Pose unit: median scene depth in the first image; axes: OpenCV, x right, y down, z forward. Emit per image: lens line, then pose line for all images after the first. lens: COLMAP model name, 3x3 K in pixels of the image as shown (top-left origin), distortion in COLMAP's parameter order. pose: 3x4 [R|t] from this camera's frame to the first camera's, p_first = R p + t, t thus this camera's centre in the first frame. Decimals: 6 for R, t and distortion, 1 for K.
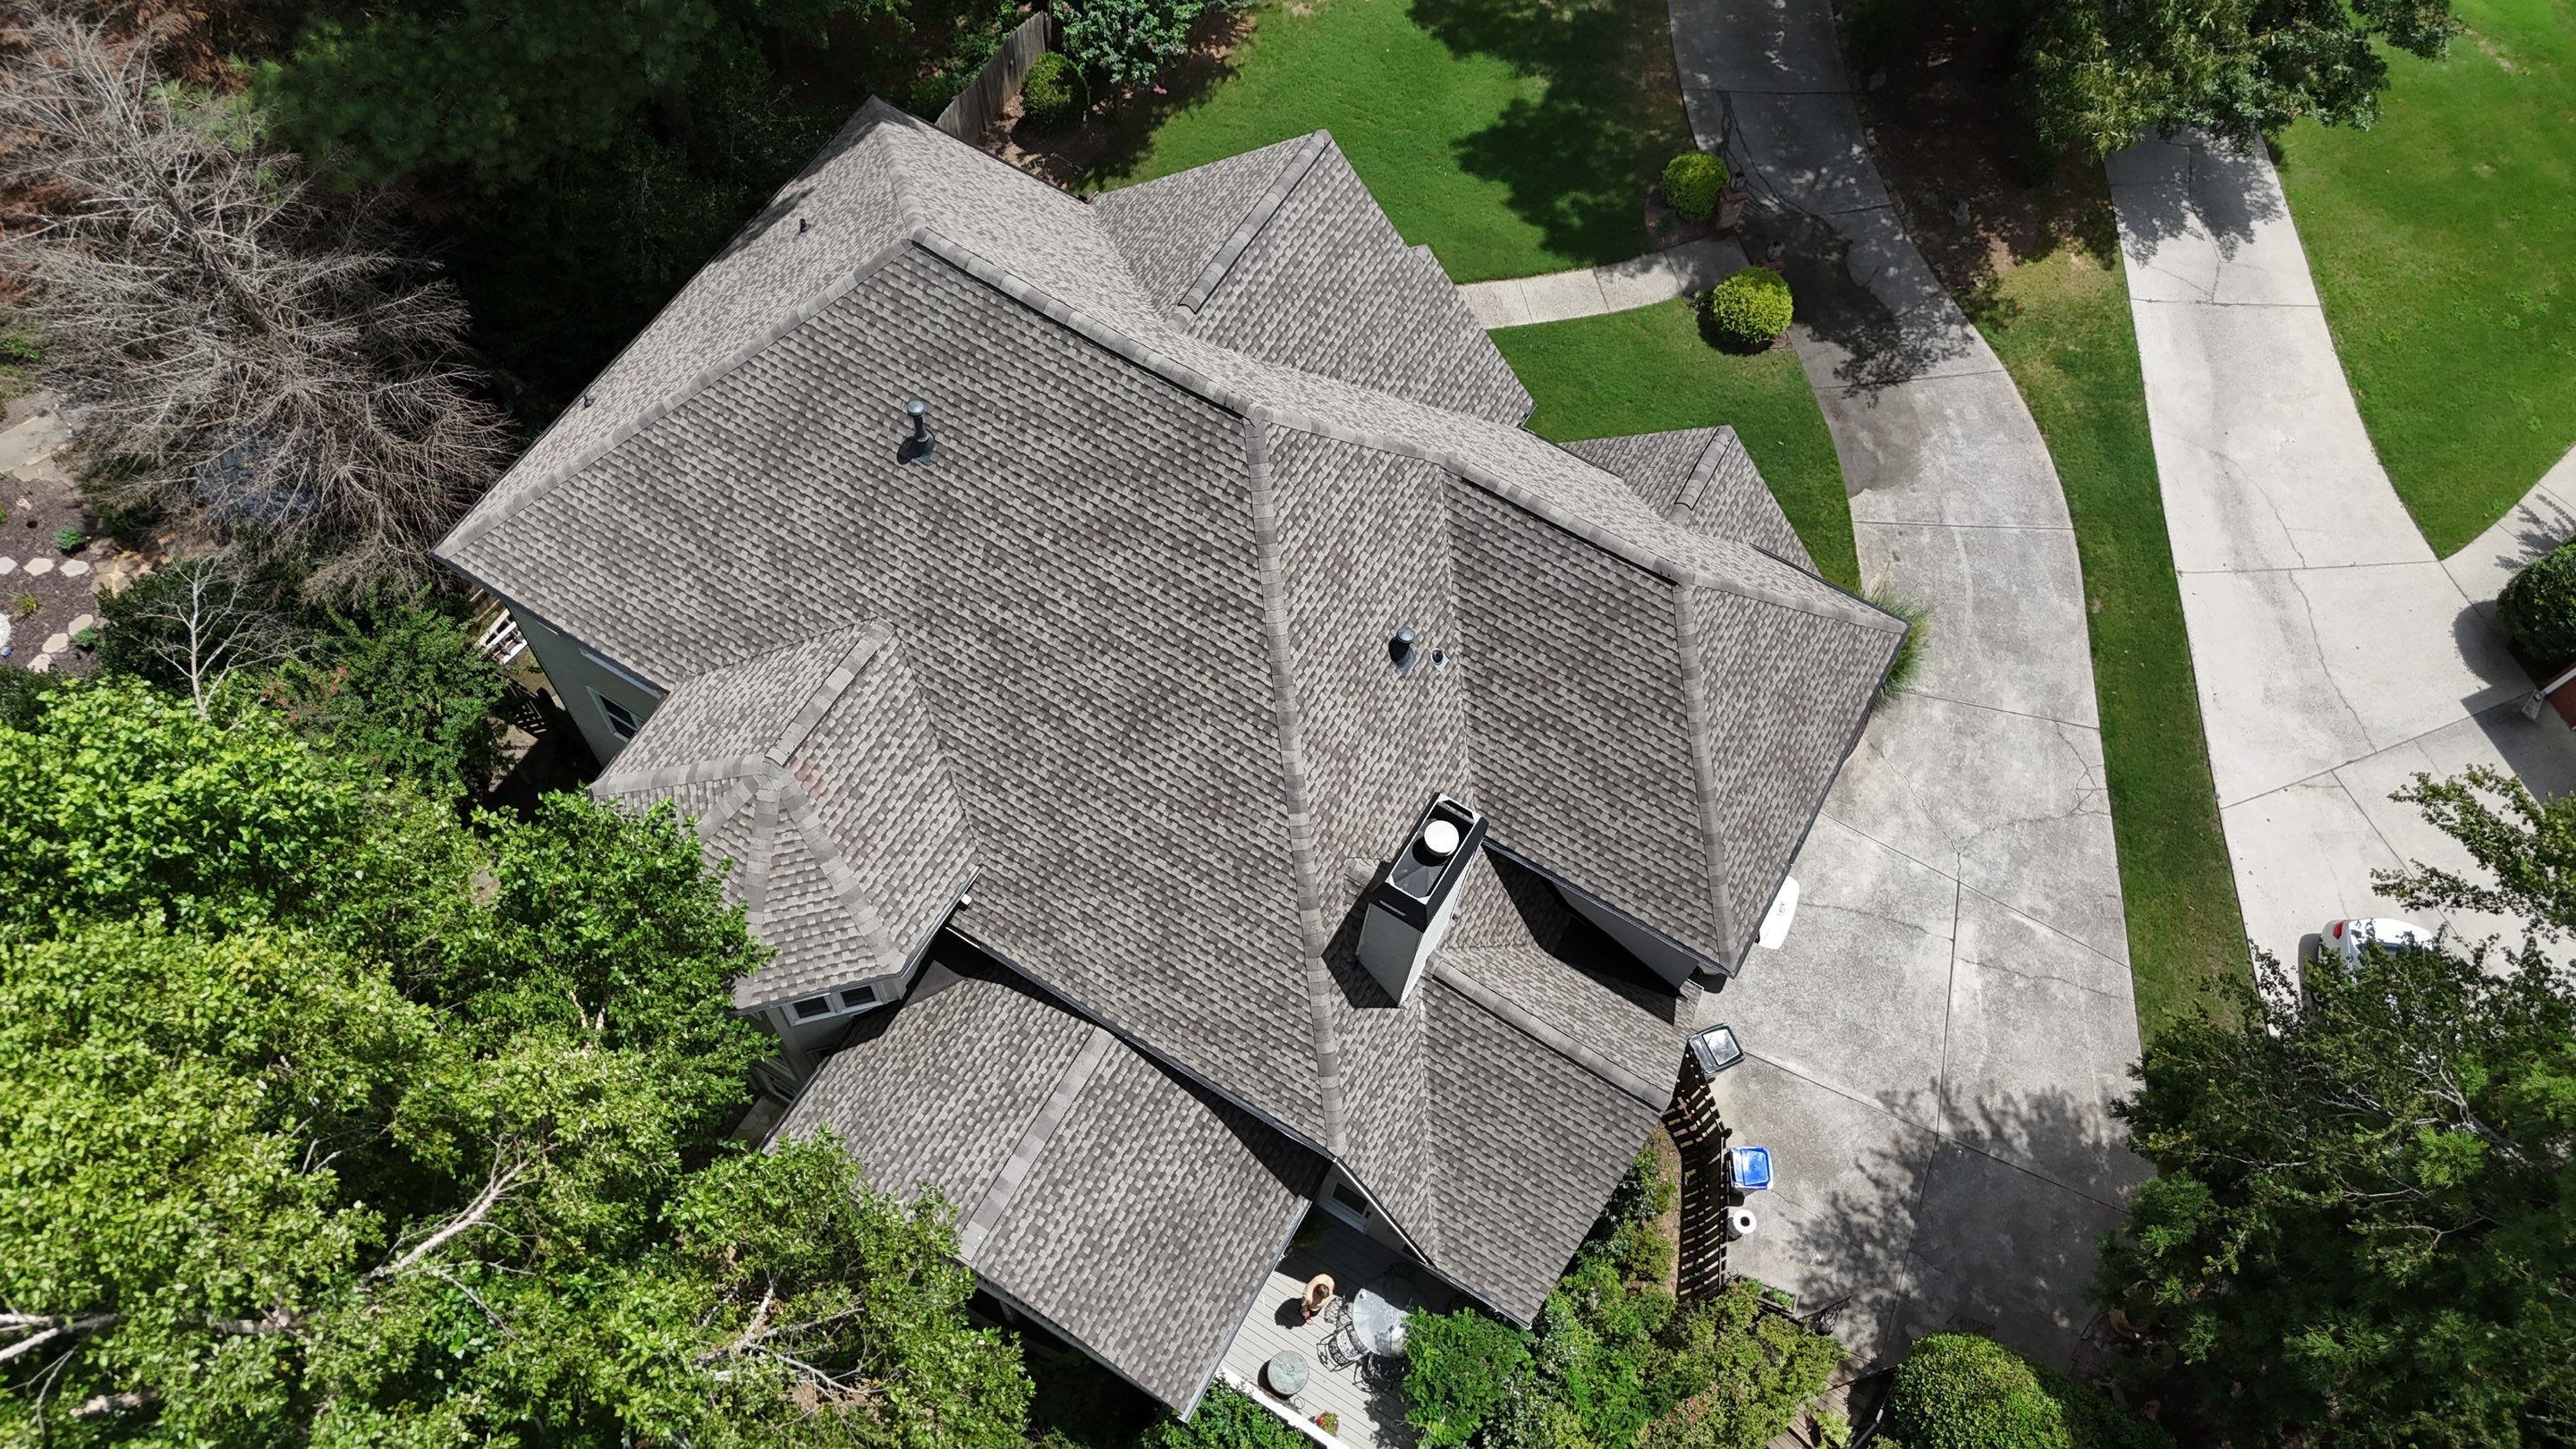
lens RADIAL K [[1882.5, 0, 1288.0], [0, 1882.5, 724.5], [0, 0, 1]] dist [0.144771, -0.173562]
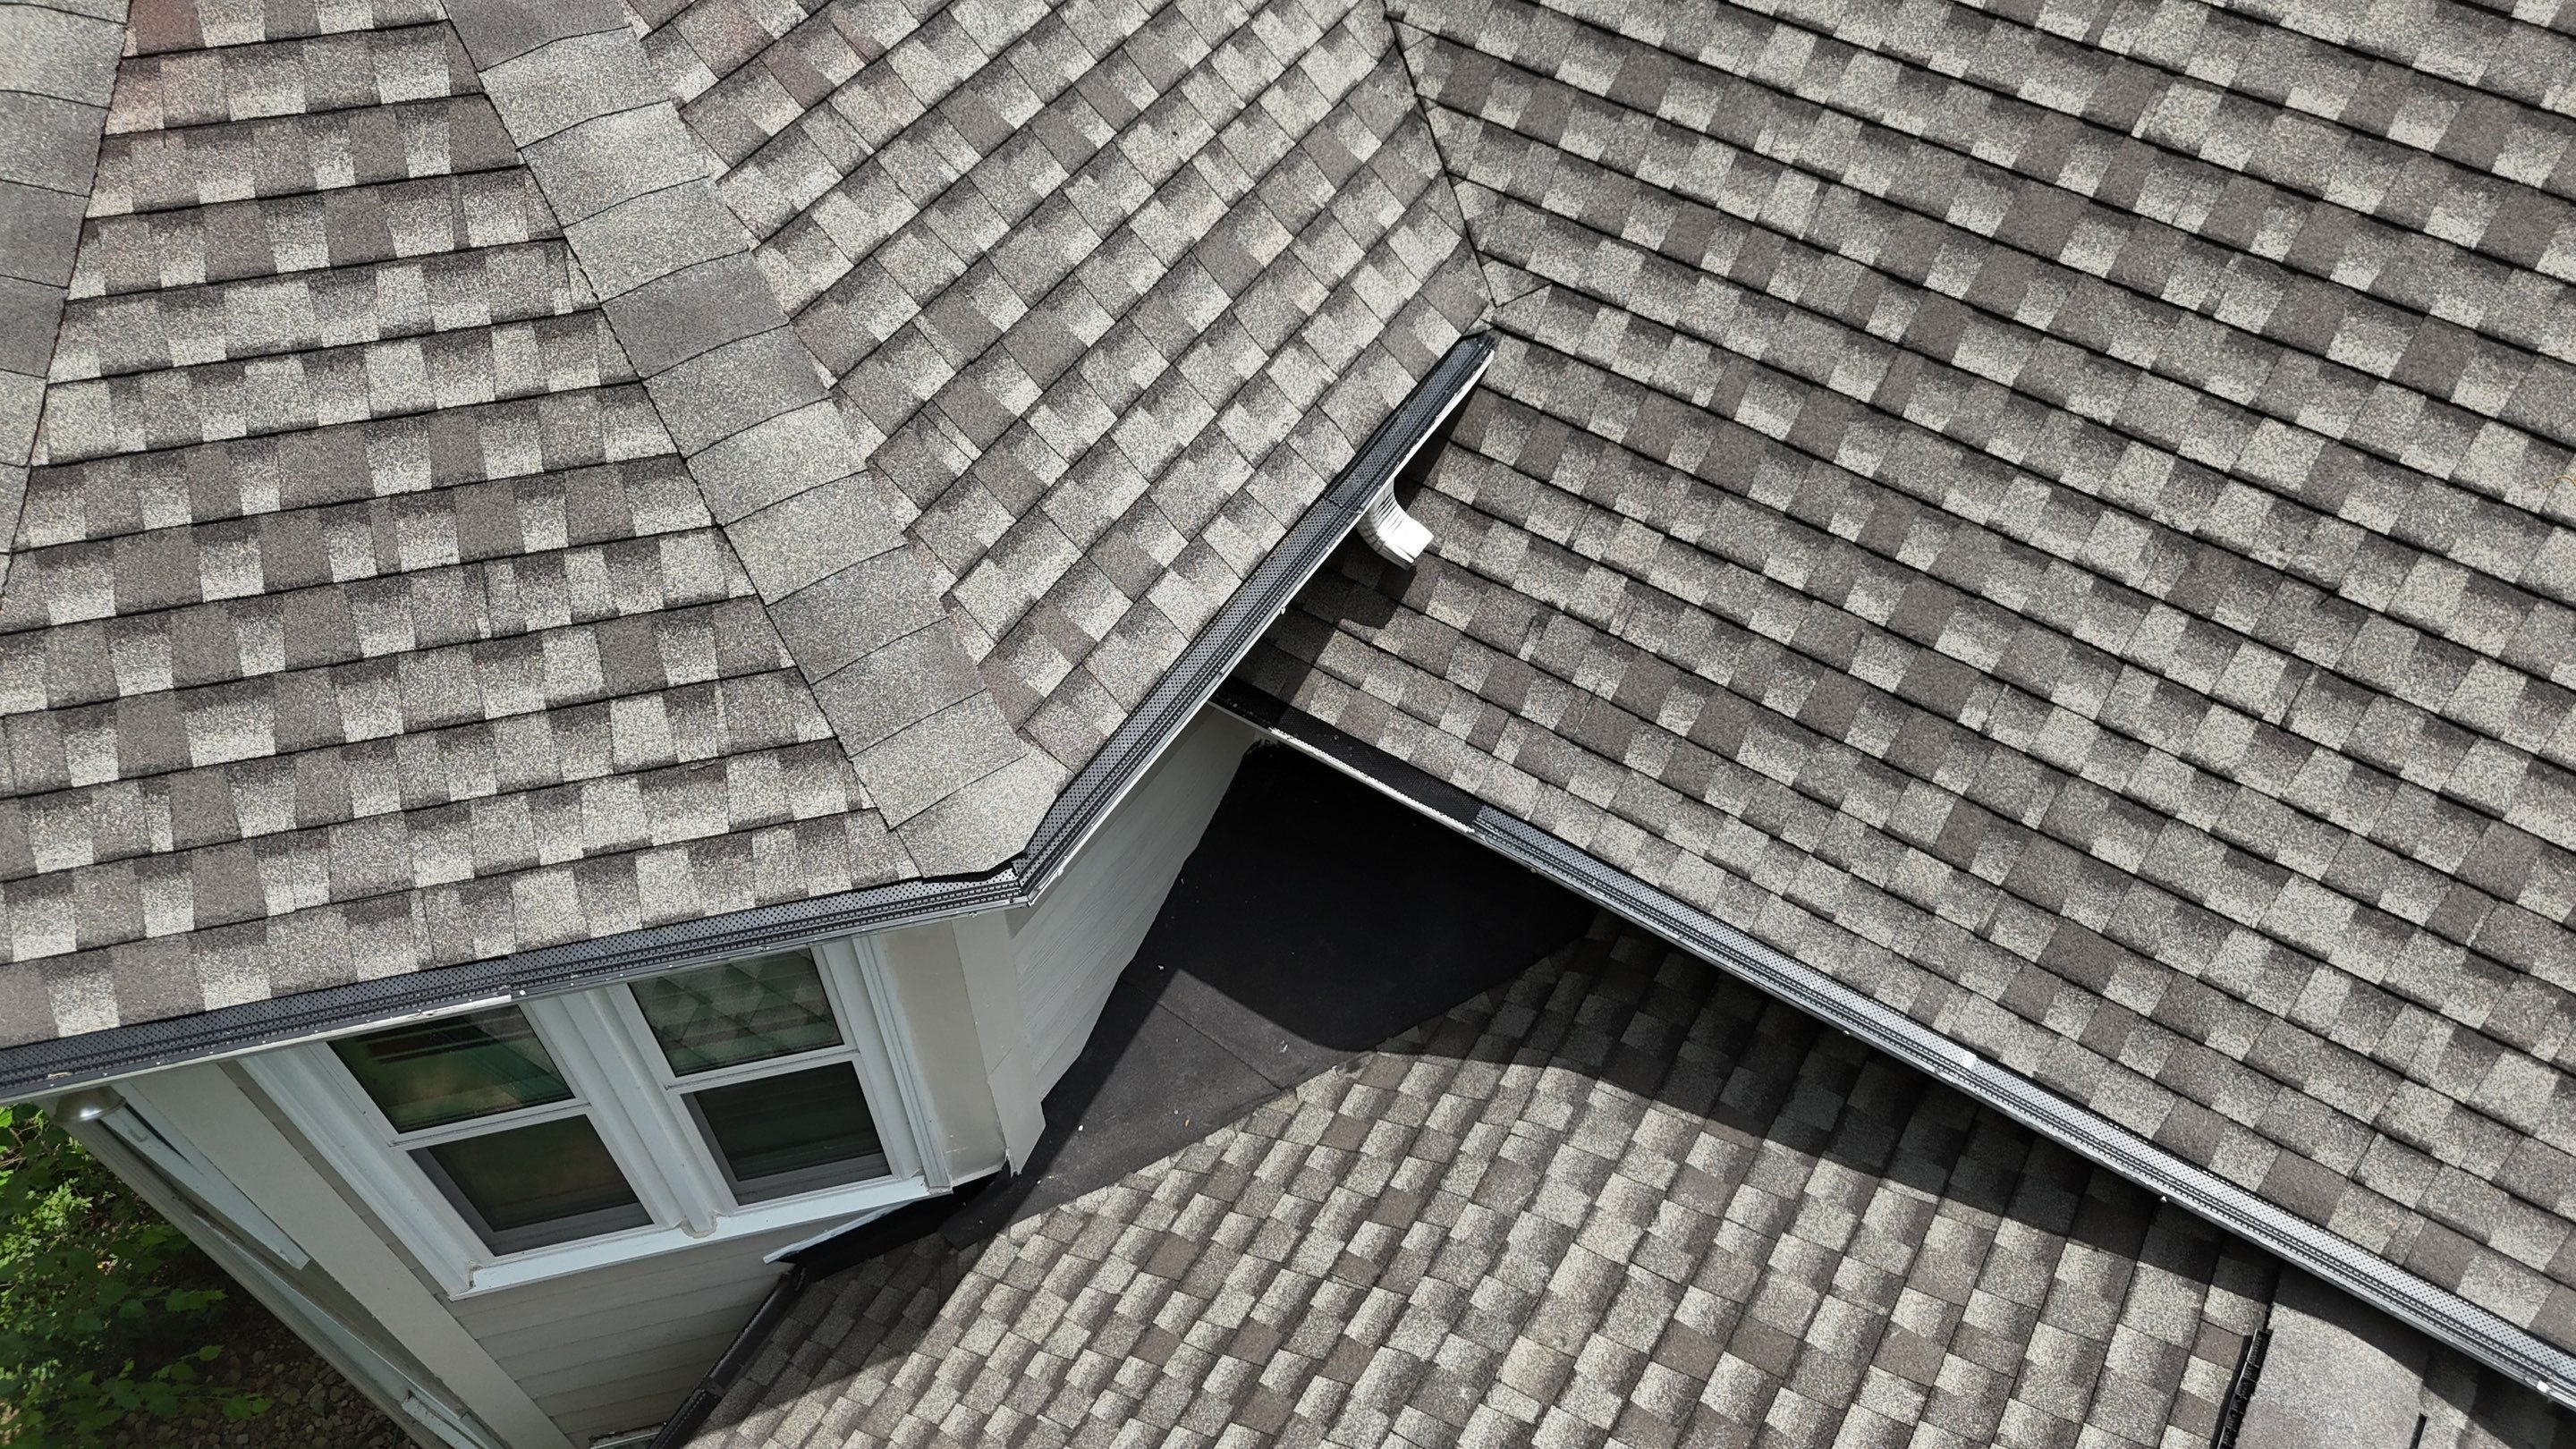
lens RADIAL K [[1842.5, 0, 1285.0], [0, 1842.5, 785.0], [0, 0, 1]] dist [0.021088, 0.000585]
pose [[0.998253, -0.006744, -0.058698, -0.173688], [-0.003042, 0.986282, -0.165040, 0.144717], [0.059006, 0.164930, 0.984539, 0.851047]]
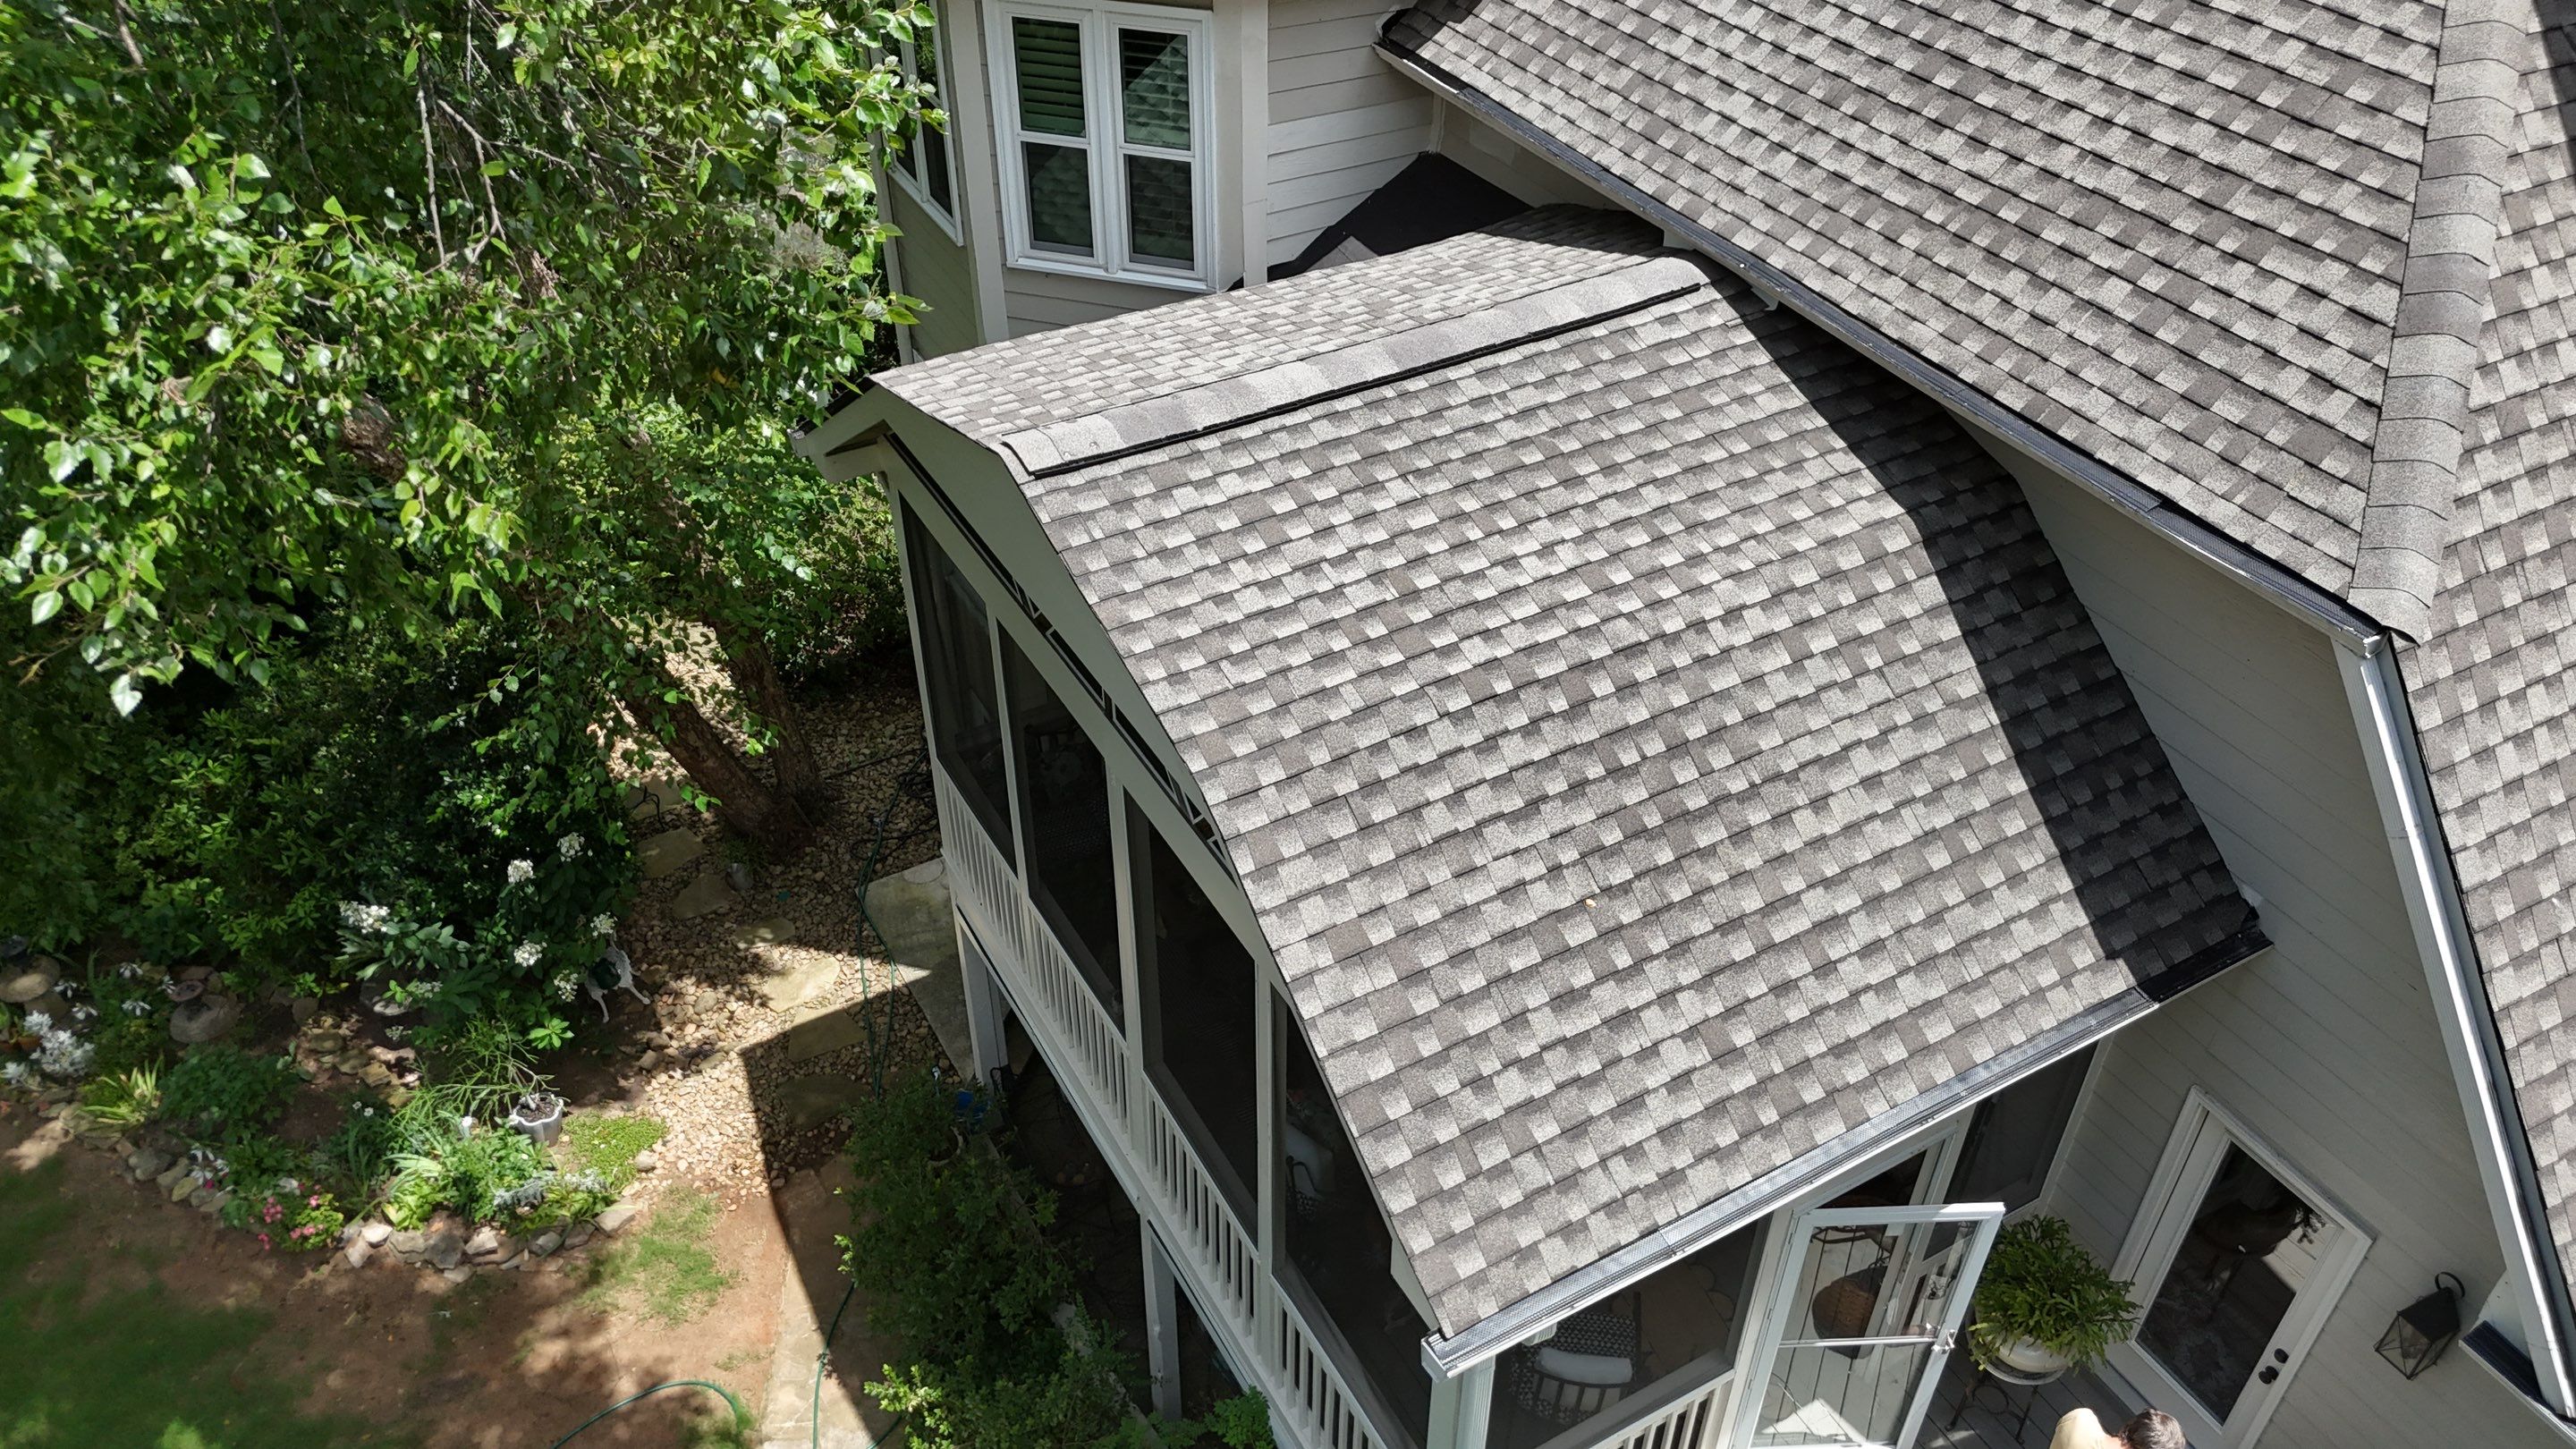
lens RADIAL K [[1842.5, 0, 1285.0], [0, 1842.5, 785.0], [0, 0, 1]] dist [0.021088, 0.000585]
pose [[0.862572, 0.279485, -0.421732, 0.009317], [-0.421744, 0.857650, -0.294227, 0.379068], [0.279466, 0.431655, 0.857656, 0.736591]]
